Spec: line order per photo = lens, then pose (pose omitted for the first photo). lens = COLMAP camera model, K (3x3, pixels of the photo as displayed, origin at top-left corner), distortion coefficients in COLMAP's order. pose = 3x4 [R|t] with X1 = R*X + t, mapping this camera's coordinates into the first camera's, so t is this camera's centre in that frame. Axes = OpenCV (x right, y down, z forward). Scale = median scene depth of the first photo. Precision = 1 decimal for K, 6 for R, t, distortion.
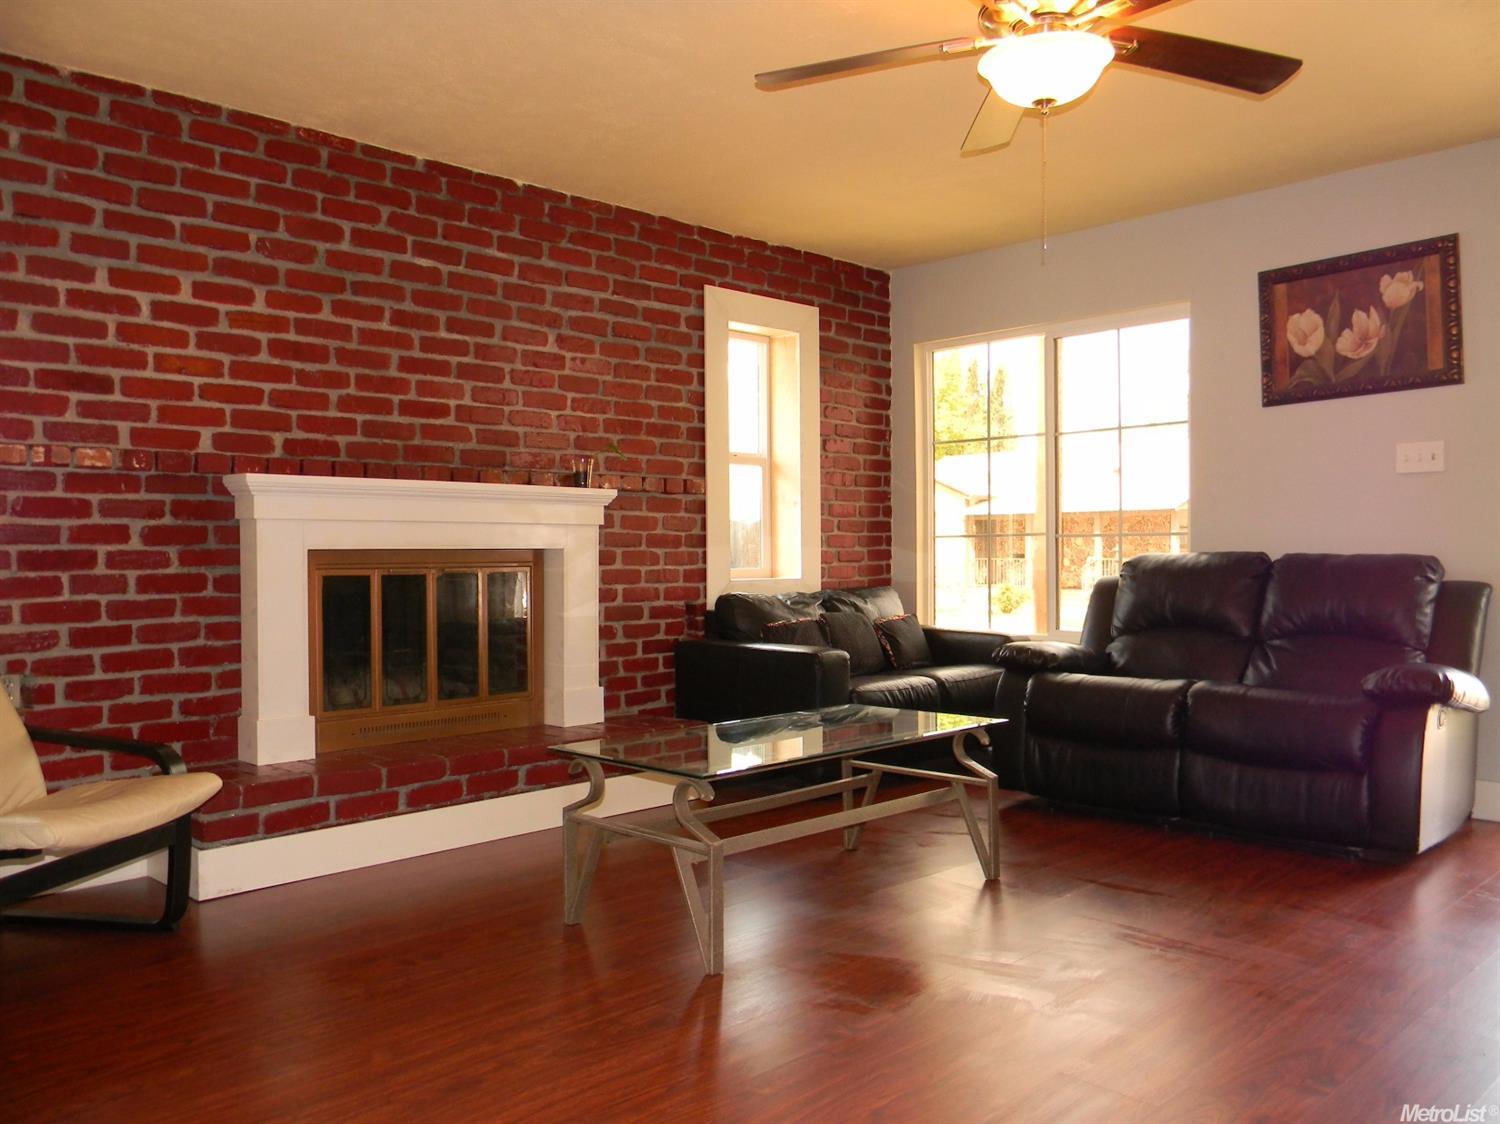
lens RADIAL K [[1199.6, 0, 751.4], [0, 1199.6, 557.0], [0, 0, 1]] dist [-0.004990, 0.001109]
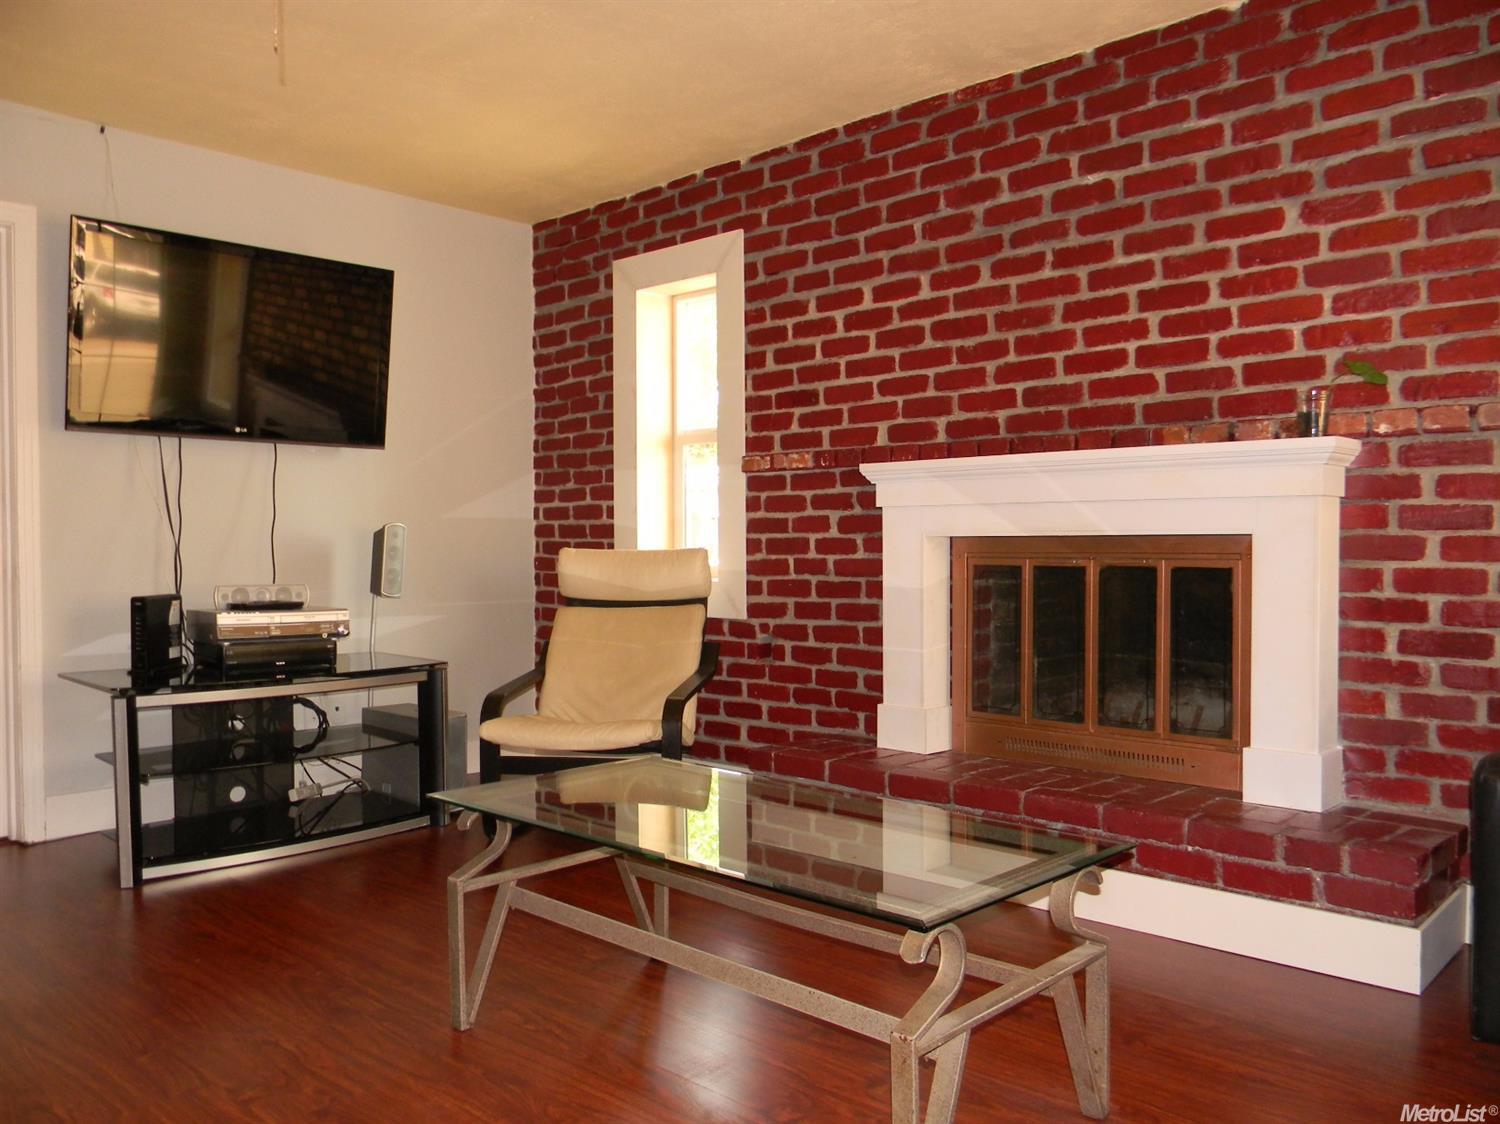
lens RADIAL K [[1199.6, 0, 748.5], [0, 1199.6, 561.9], [0, 0, 1]] dist [-0.004990, 0.001109]
pose [[0.024076, 0.023627, -0.999431, 0.515680], [0.003192, 0.999714, 0.023710, -0.008167], [0.999705, -0.003761, 0.023994, 0.725586]]
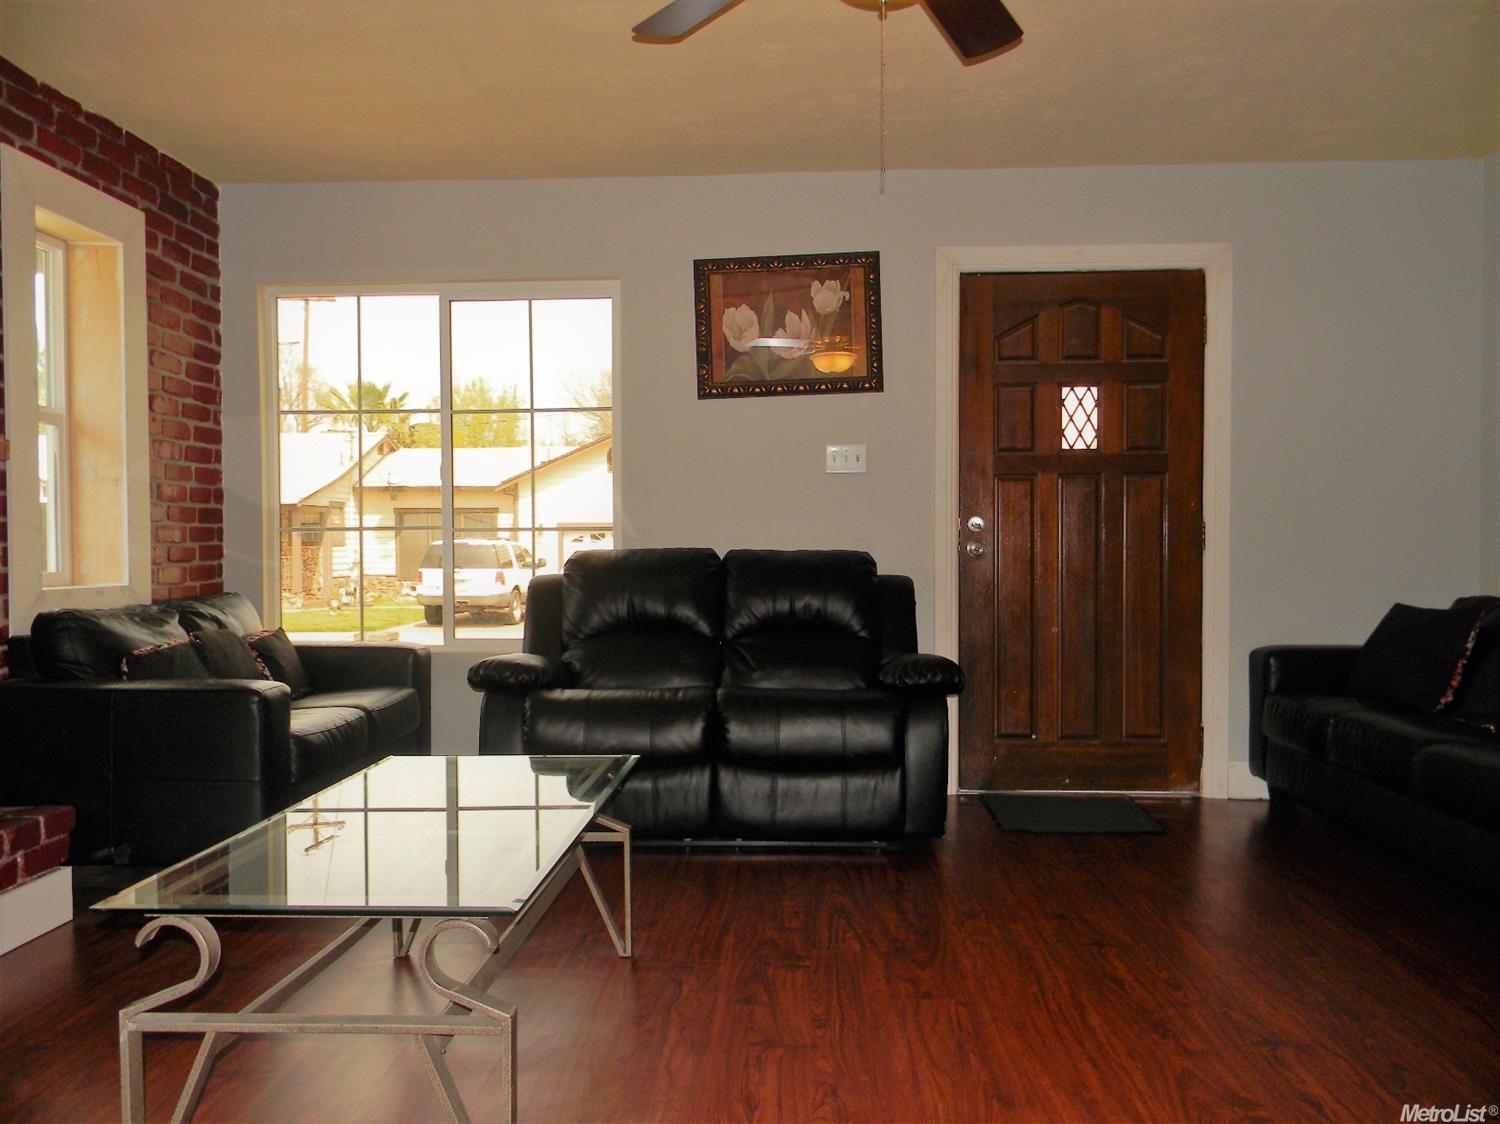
lens RADIAL K [[1199.6, 0, 751.8], [0, 1199.6, 566.4], [0, 0, 1]] dist [-0.004990, 0.001109]
pose [[0.733801, -0.010847, 0.679278, -0.218186], [0.002971, 0.999914, 0.012757, -0.002020], [-0.679358, -0.007343, 0.733770, 0.275257]]
